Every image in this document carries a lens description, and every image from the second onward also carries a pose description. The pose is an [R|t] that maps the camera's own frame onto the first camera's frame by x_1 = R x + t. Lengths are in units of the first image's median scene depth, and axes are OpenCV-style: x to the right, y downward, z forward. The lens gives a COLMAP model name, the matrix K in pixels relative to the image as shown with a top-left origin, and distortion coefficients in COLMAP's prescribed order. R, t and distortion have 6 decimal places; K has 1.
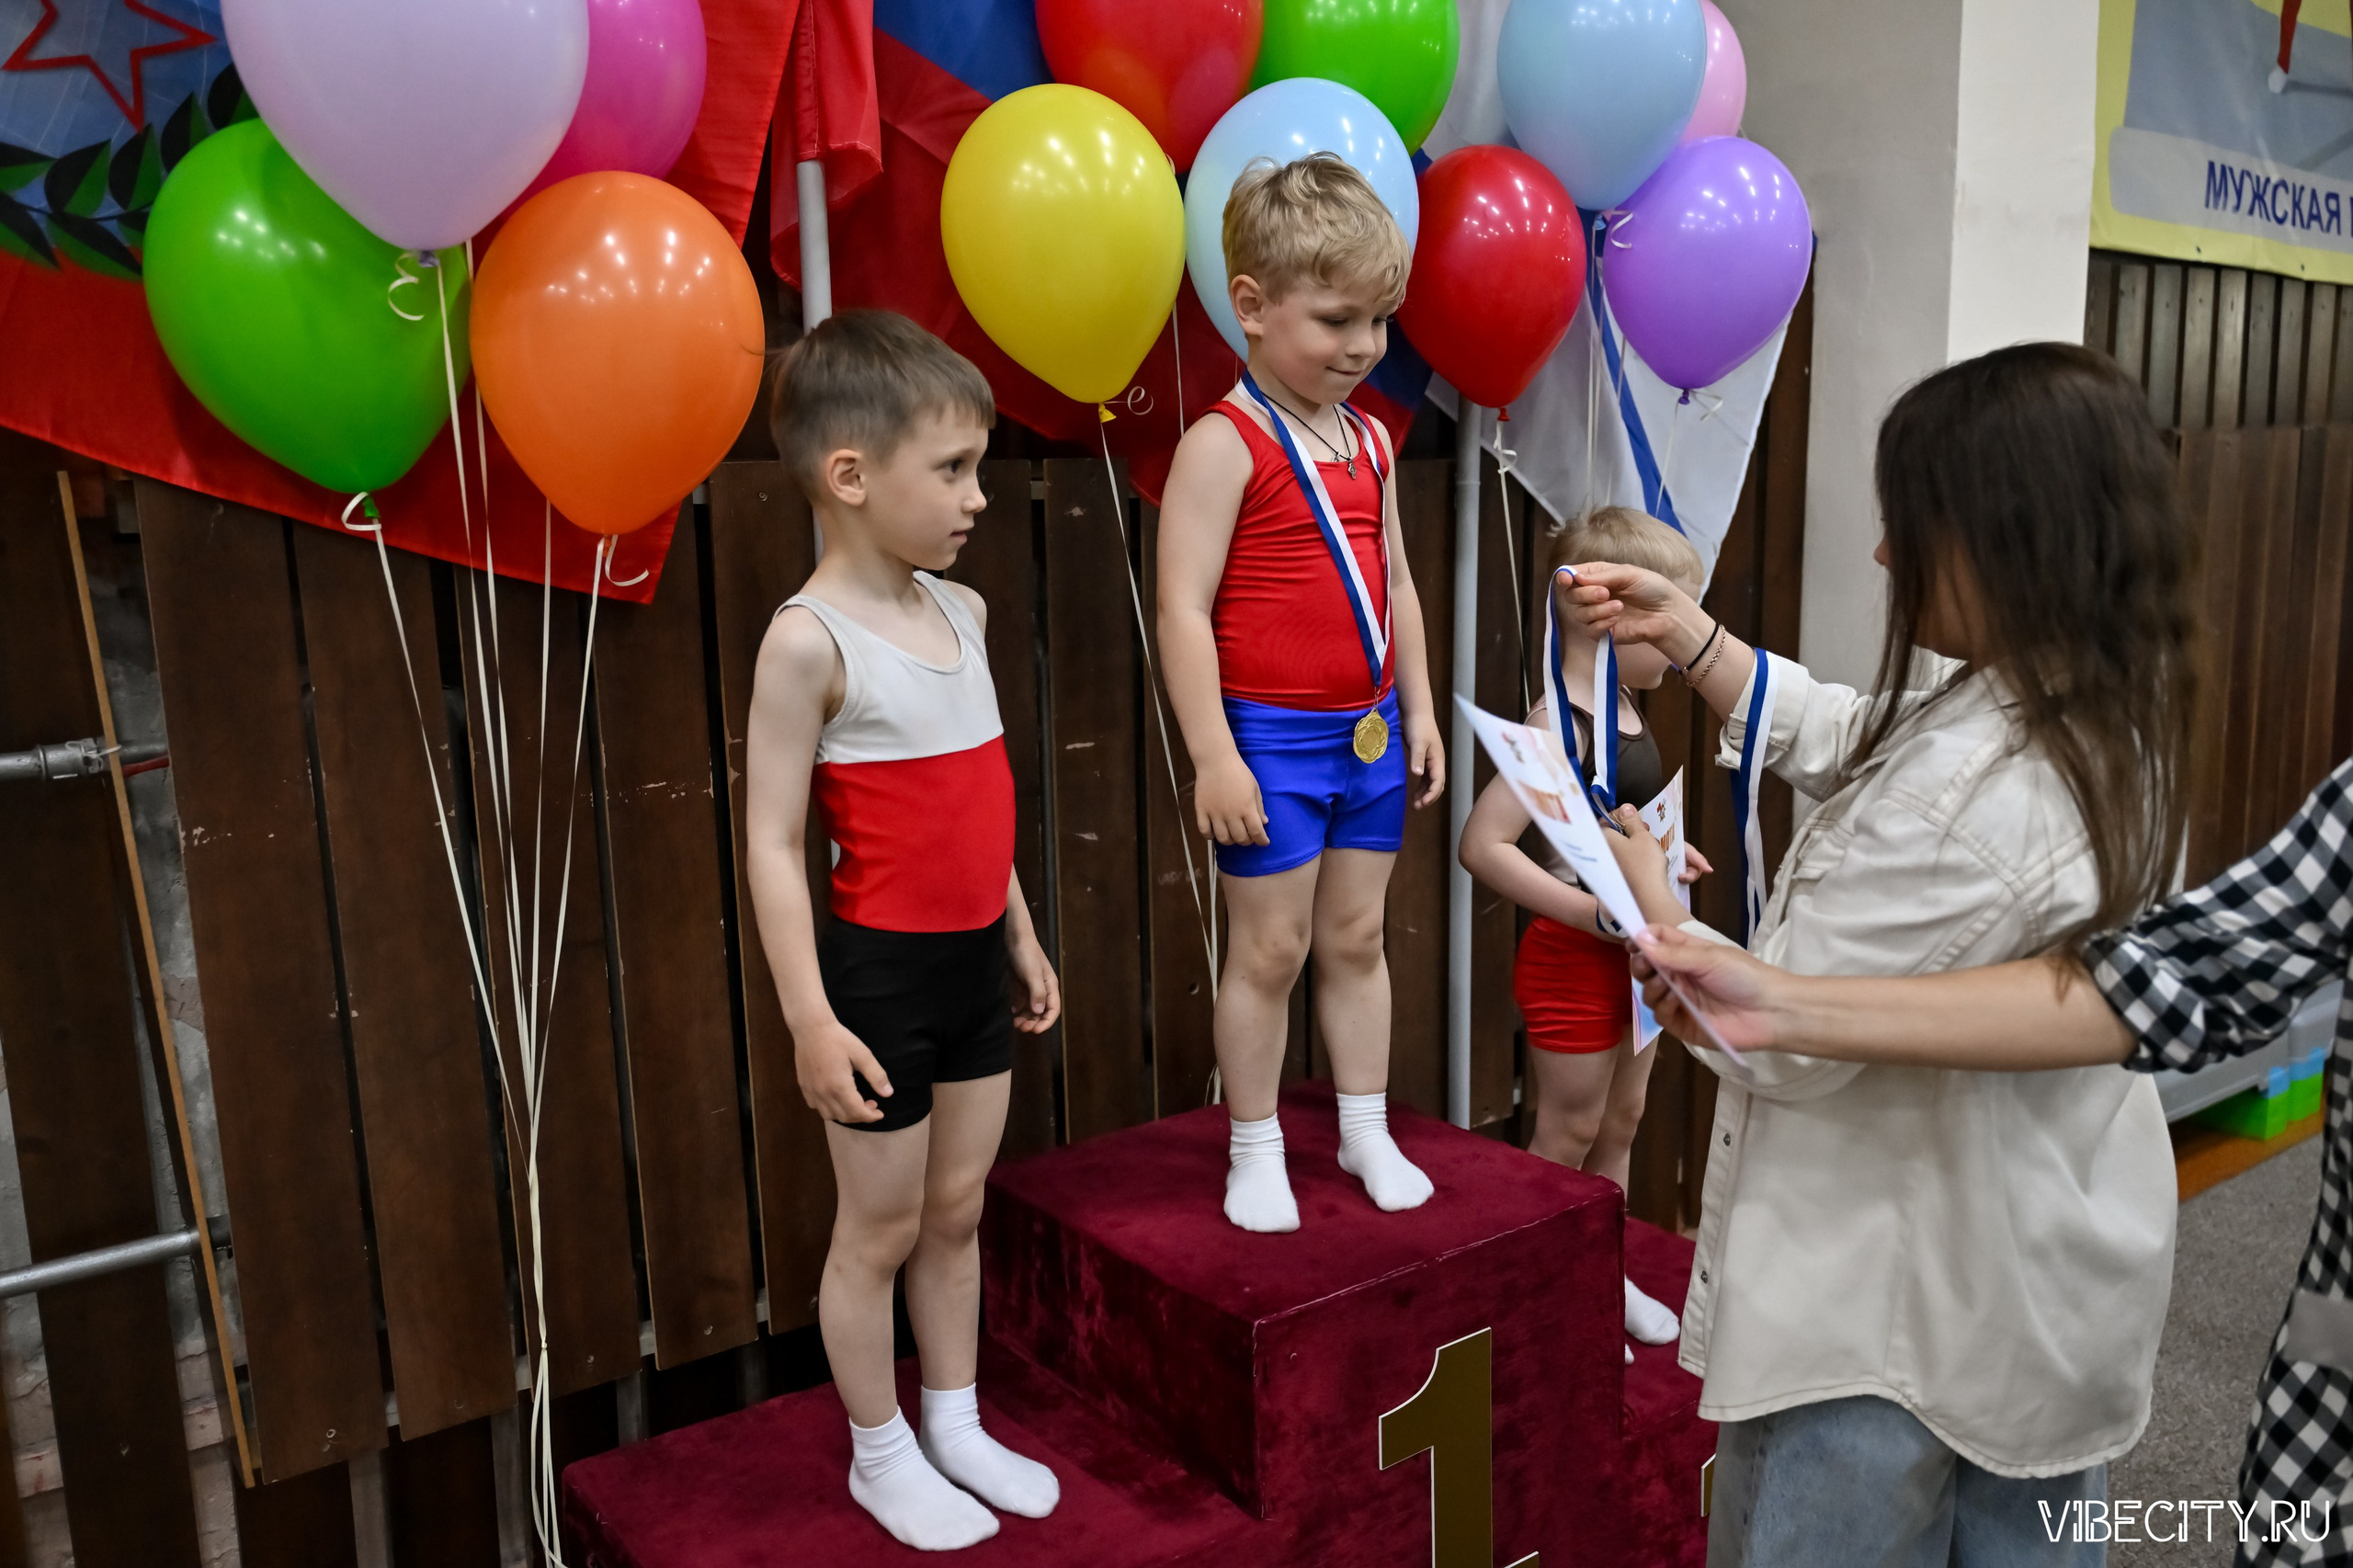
lens RADIAL K [[1872.4, 0, 1182.9], [0, 1872.4, 798.9], [0, 0, 1]] dist [0.003727, -0.012363]
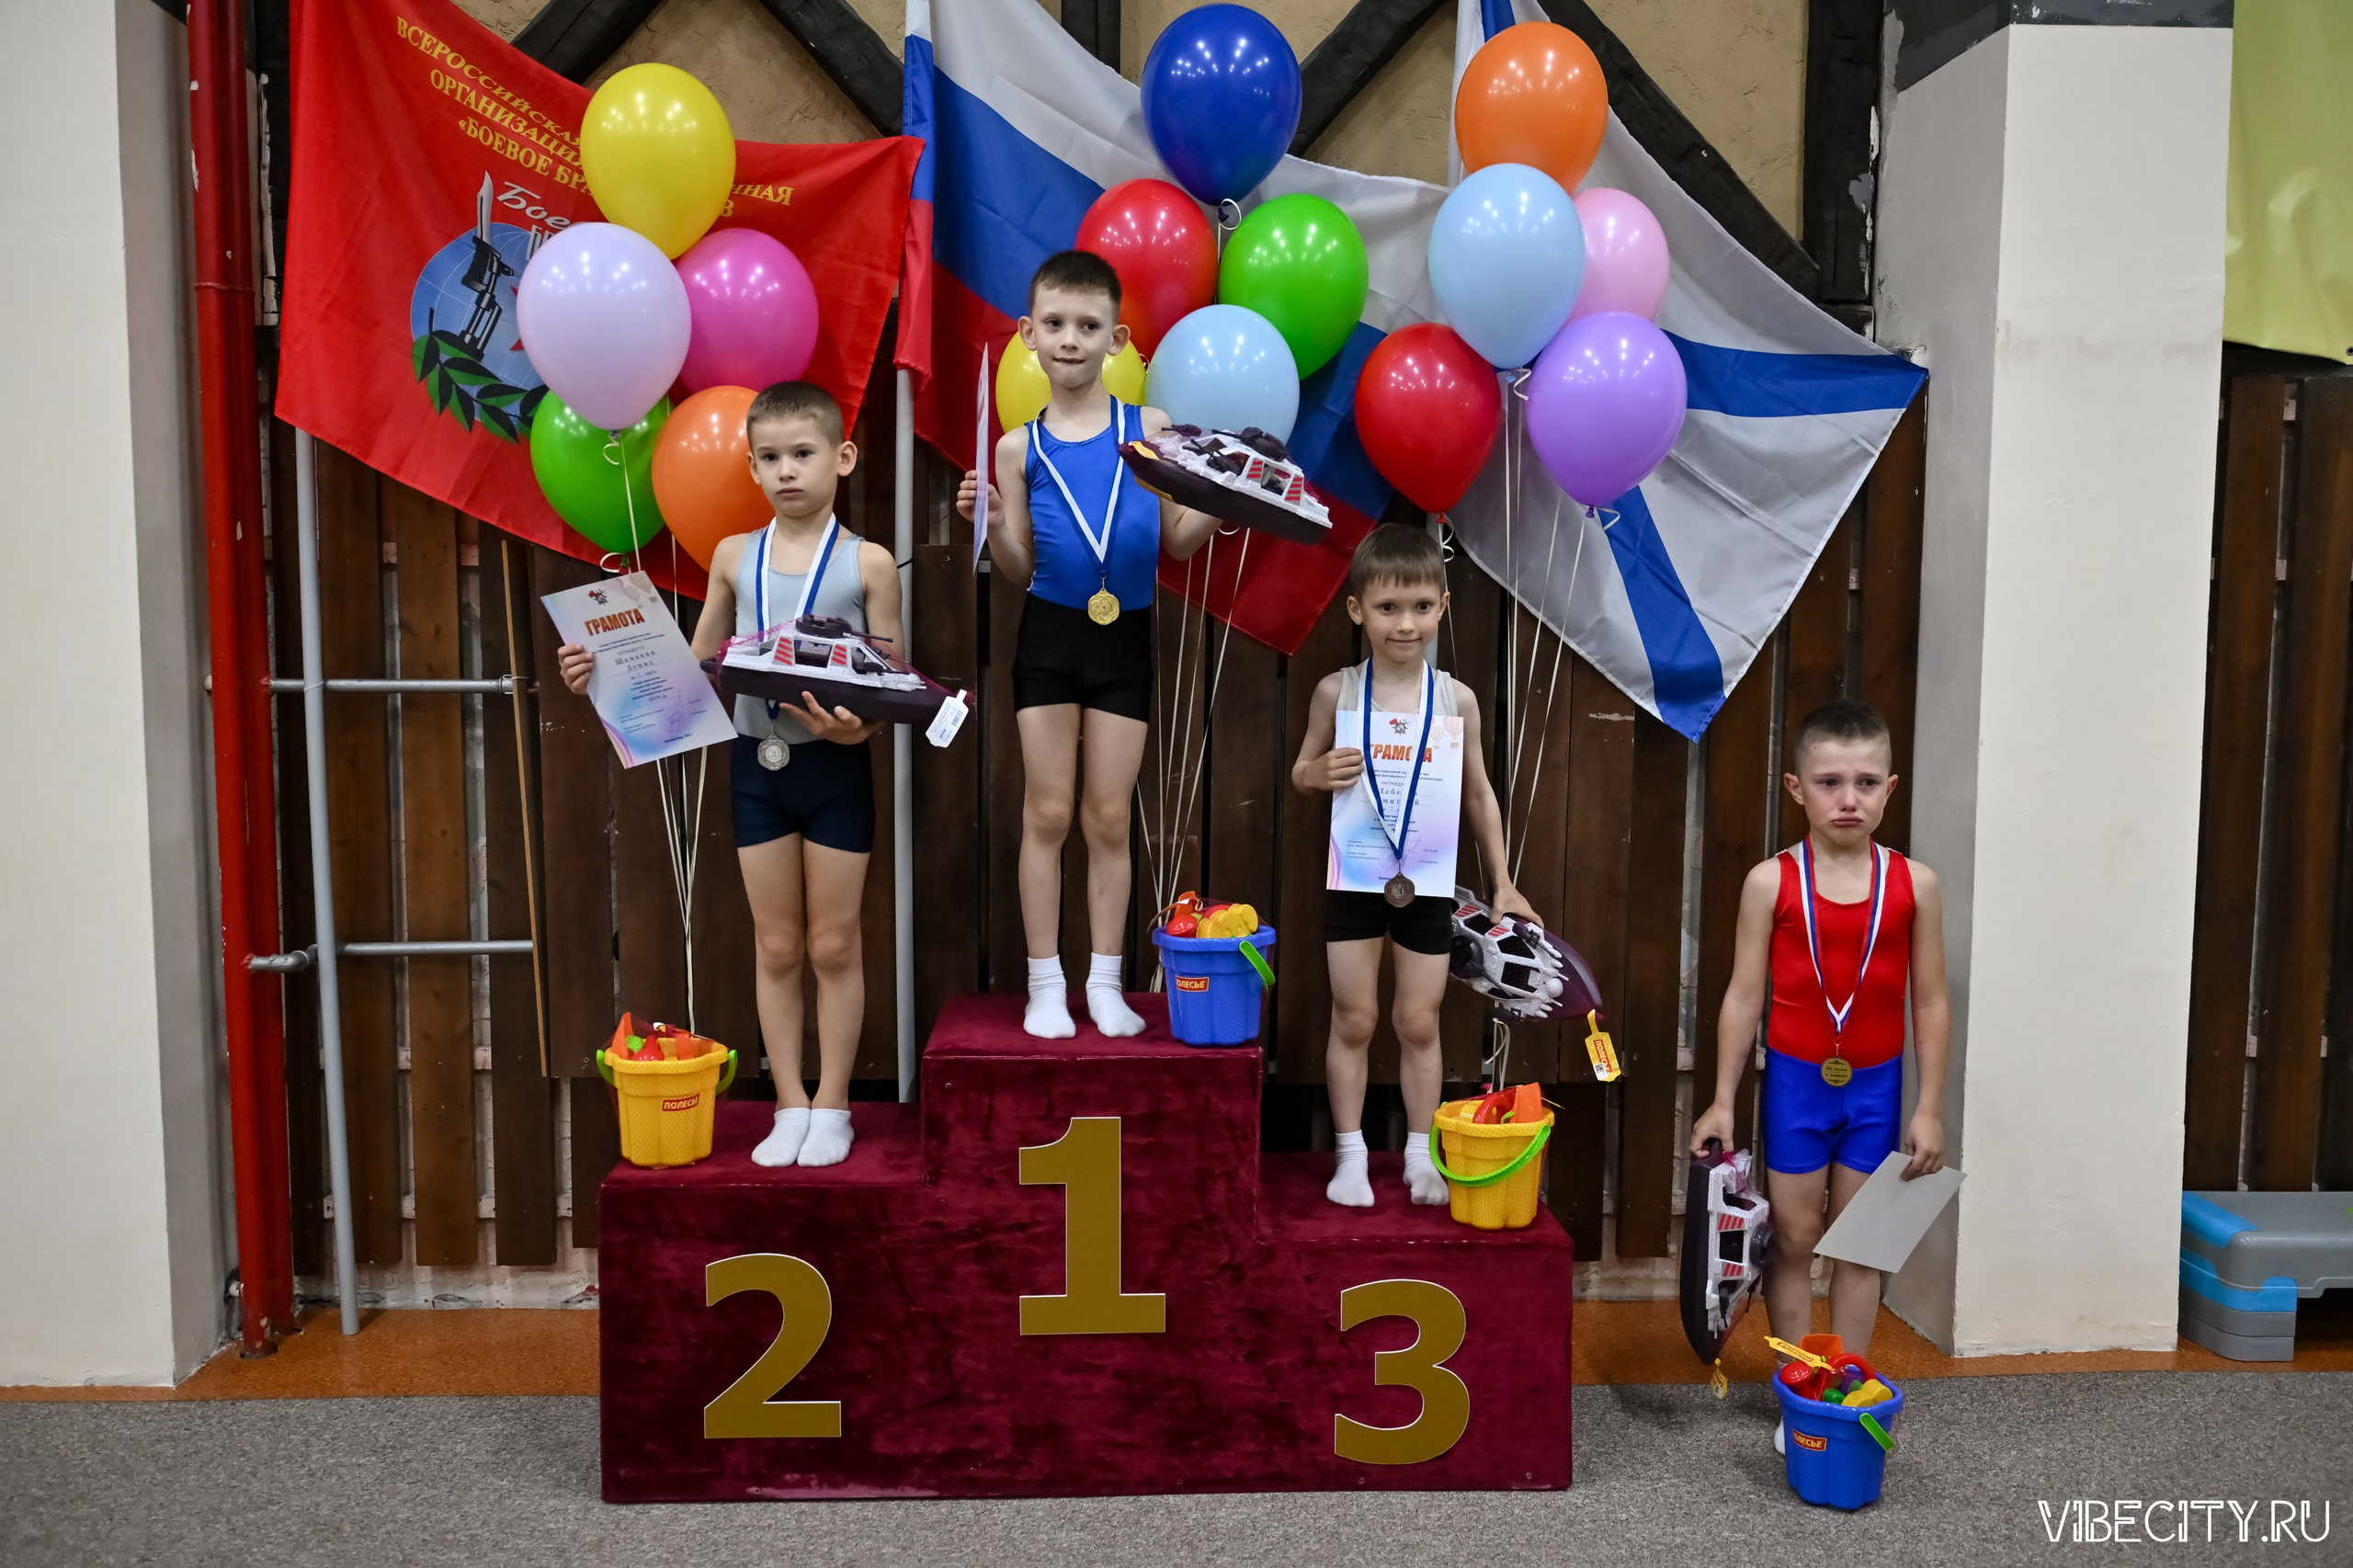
lens RADIAL K [[1872.4, 0, 1183.7], [0, 1872.4, 795.9], [0, 0, 1]] dist [0.003727, -0.012363]
pose [[0.833384, 0.078156, -0.547140, 0.976600], [-0.121467, 0.991648, -0.043362, 0.084757], [0.539182, 0.102596, 0.835917, -0.240264]]
